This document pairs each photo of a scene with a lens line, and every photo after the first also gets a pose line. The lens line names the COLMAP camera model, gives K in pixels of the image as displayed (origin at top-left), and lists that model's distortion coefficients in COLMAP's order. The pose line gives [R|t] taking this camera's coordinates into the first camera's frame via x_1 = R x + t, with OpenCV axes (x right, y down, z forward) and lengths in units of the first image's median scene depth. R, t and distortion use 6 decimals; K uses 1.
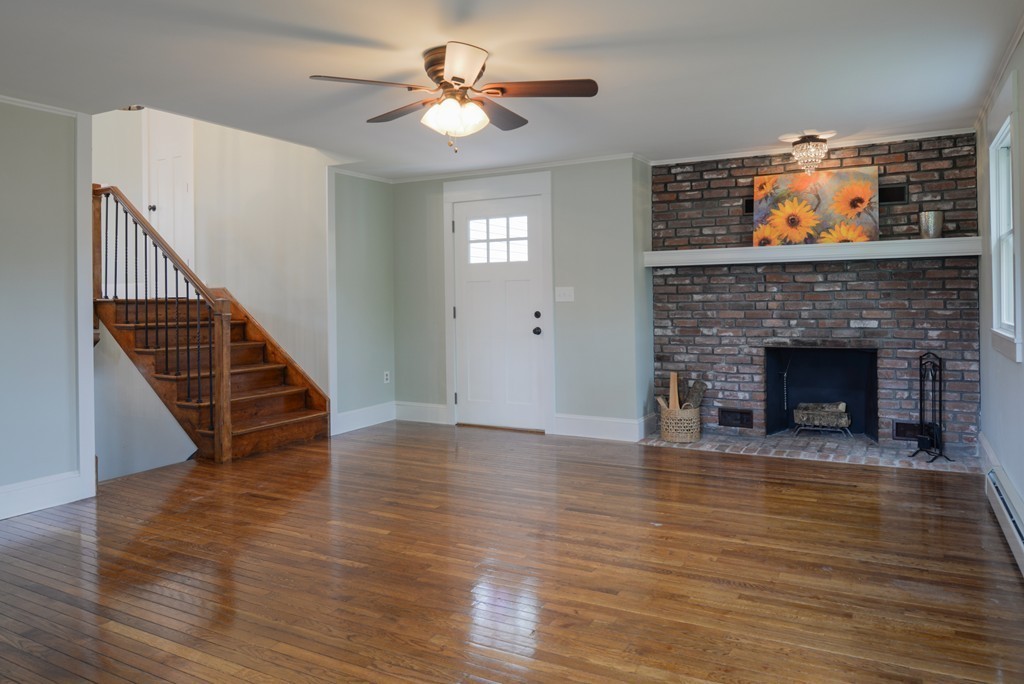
lens RADIAL K [[708.3, 0, 512.9], [0, 708.3, 300.0], [0, 0, 1]] dist [-0.008374, -0.002637]
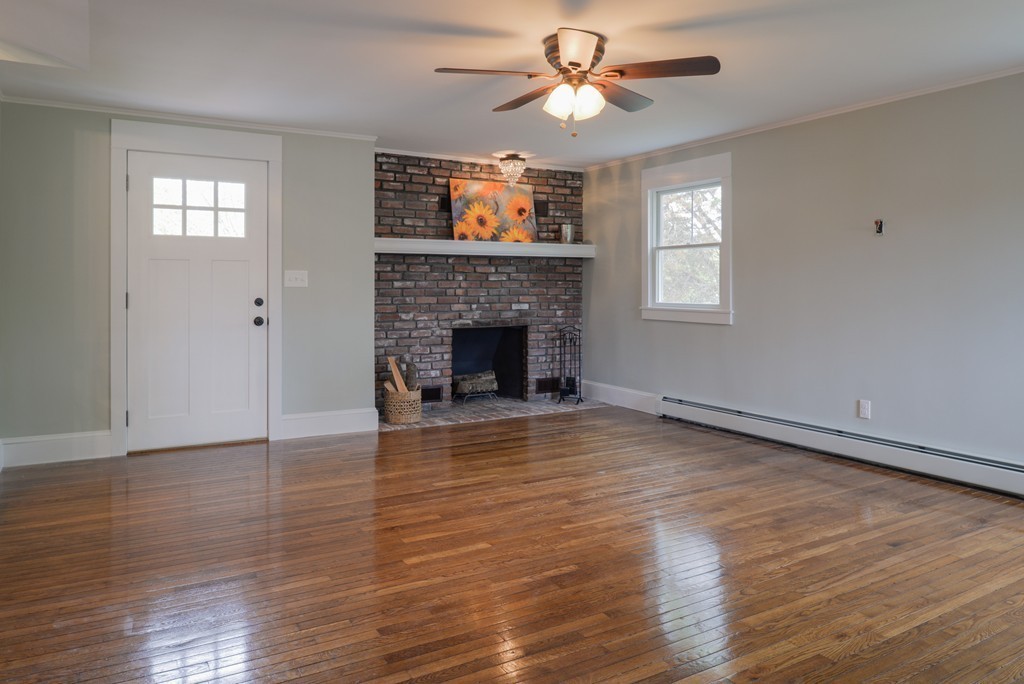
lens RADIAL K [[723.1, 0, 510.4], [0, 723.1, 285.2], [0, 0, 1]] dist [-0.001698, -0.000587]
pose [[0.509132, 0.012354, 0.860600, -0.609603], [-0.006104, 0.999924, -0.010742, 0.008812], [-0.860667, 0.000216, 0.509169, 0.331869]]
